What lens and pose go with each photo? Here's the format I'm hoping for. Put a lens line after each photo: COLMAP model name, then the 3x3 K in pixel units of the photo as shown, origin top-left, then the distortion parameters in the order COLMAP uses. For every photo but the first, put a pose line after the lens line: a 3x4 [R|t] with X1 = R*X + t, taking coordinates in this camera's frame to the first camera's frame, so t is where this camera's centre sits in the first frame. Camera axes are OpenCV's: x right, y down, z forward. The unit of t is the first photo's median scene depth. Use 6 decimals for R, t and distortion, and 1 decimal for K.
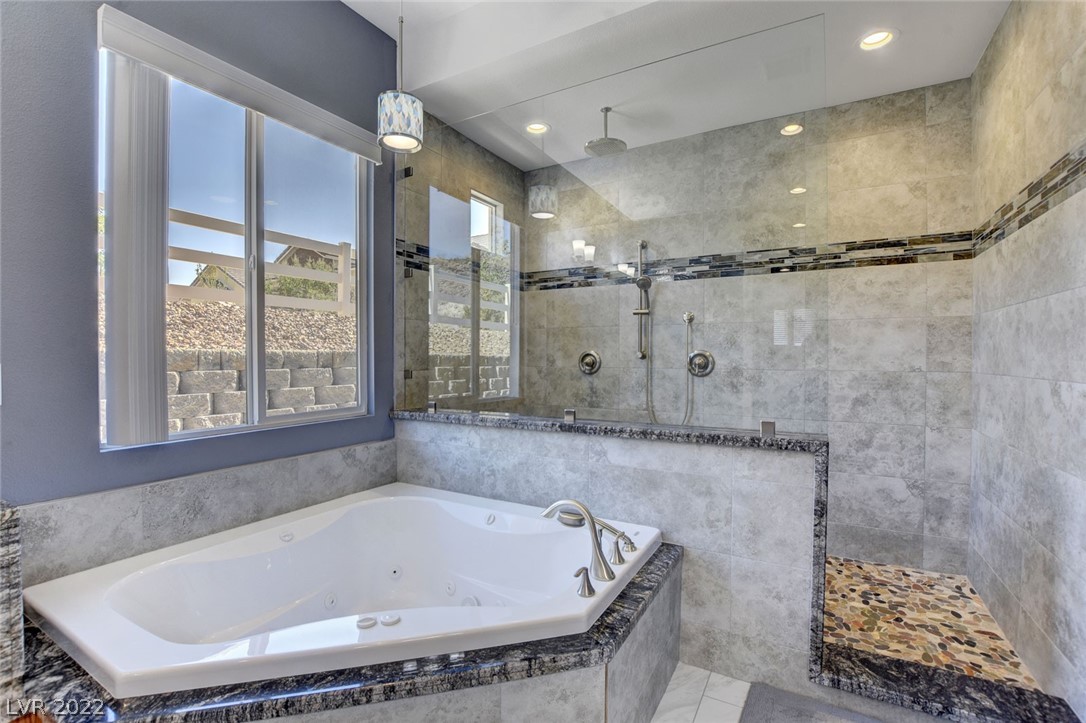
lens RADIAL K [[478.8, 0, 545.4], [0, 478.8, 361.5], [0, 0, 1]] dist [-0.035993, 0.005960]
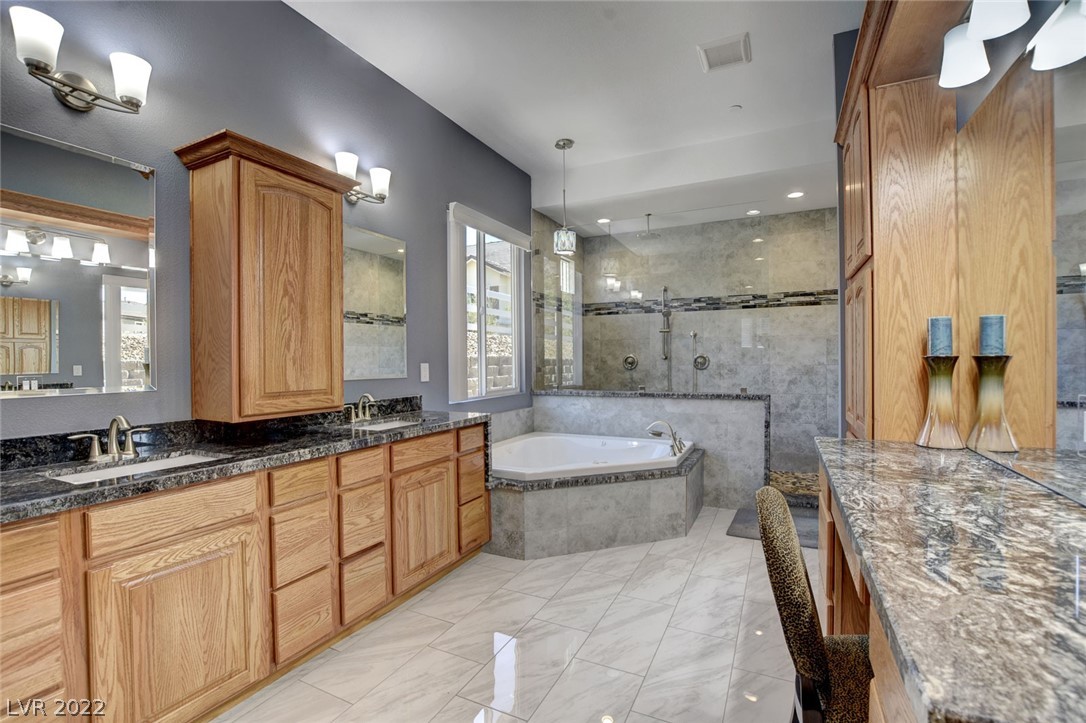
lens RADIAL K [[478.8, 0, 543.0], [0, 478.8, 361.5], [0, 0, 1]] dist [-0.035993, 0.005960]
pose [[0.998302, -0.009426, 0.057483, -0.376902], [0.009648, 0.999947, -0.003592, 0.004388], [-0.057446, 0.004140, 0.998340, -0.739250]]
